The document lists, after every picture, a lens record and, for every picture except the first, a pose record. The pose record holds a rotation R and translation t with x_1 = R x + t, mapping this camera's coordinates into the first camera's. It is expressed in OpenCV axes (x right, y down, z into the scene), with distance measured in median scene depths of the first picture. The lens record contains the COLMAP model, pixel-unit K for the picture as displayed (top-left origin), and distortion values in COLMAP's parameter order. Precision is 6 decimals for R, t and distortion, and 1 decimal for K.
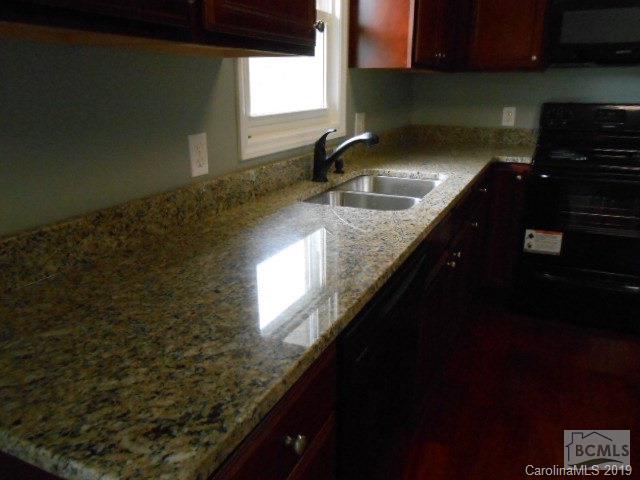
lens RADIAL K [[513.2, 0, 321.4], [0, 513.2, 240.8], [0, 0, 1]] dist [-0.029138, 0.050466]
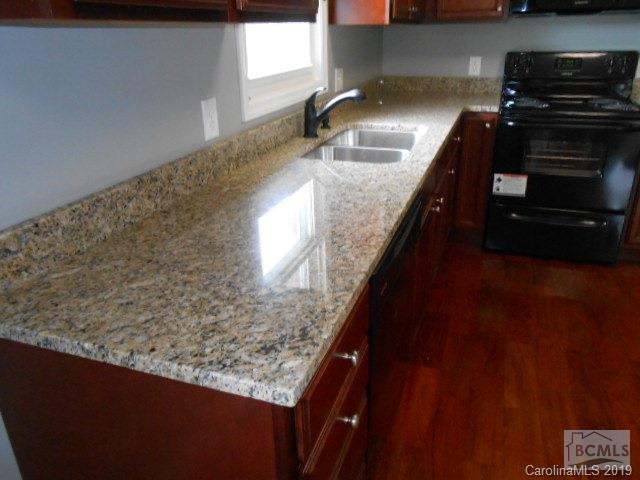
lens RADIAL K [[513.2, 0, 324.1], [0, 513.2, 241.8], [0, 0, 1]] dist [-0.029138, 0.050466]
pose [[0.995253, -0.054385, 0.080708, -0.096973], [0.046219, 0.993932, 0.099812, -0.007398], [-0.085646, -0.095608, 0.991728, -0.102198]]
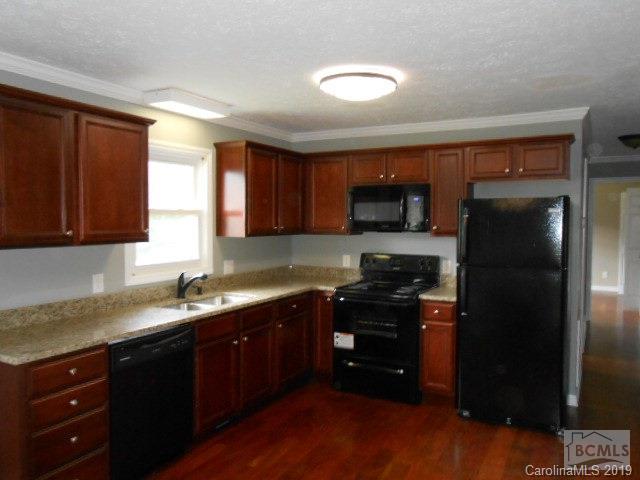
lens RADIAL K [[513.2, 0, 318.9], [0, 513.2, 237.7], [0, 0, 1]] dist [-0.029138, 0.050466]
pose [[0.997490, 0.003922, -0.070692, 0.825519], [-0.021755, 0.967142, -0.253305, 0.172370], [0.067376, 0.254207, 0.964800, -1.070845]]
